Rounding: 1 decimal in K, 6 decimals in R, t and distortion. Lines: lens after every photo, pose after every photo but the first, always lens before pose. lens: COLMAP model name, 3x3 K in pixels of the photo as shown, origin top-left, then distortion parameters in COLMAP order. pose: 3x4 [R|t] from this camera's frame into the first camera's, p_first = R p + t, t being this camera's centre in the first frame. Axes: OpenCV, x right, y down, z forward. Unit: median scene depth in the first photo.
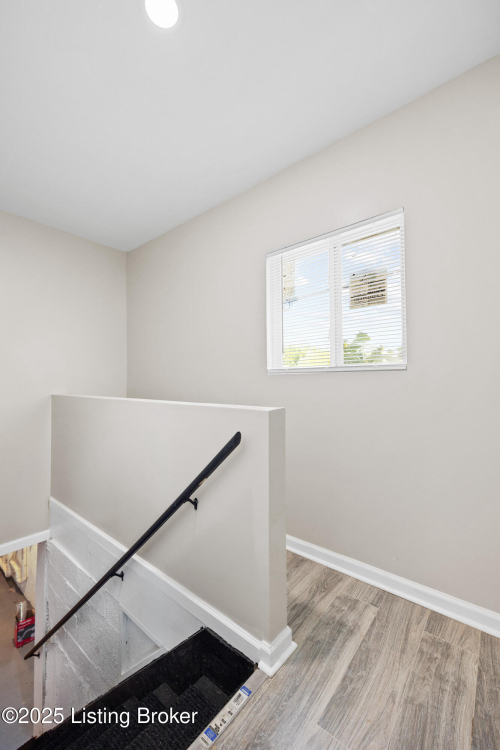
lens RADIAL K [[303.6, 0, 242.9], [0, 303.6, 376.9], [0, 0, 1]] dist [-0.001623, -0.000114]
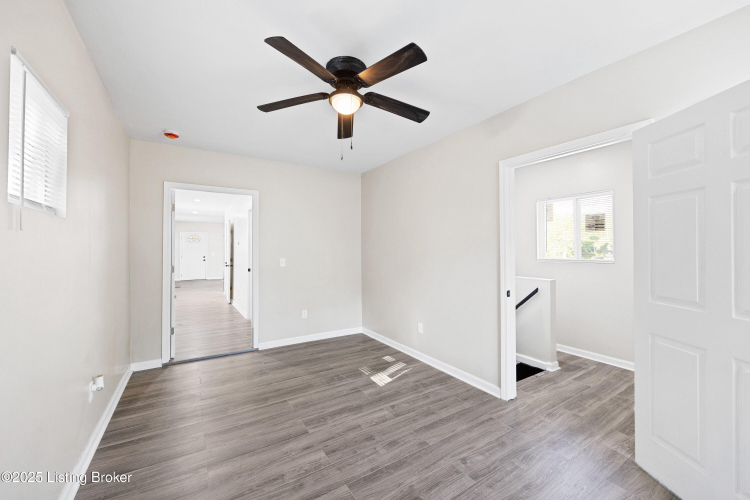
lens RADIAL K [[303.6, 0, 379.4], [0, 303.6, 250.1], [0, 0, 1]] dist [-0.001623, -0.000114]
pose [[0.963561, -0.002111, -0.267479, -0.524746], [0.007222, 0.999810, 0.018123, -0.175316], [0.267390, -0.019394, 0.963393, -1.614628]]
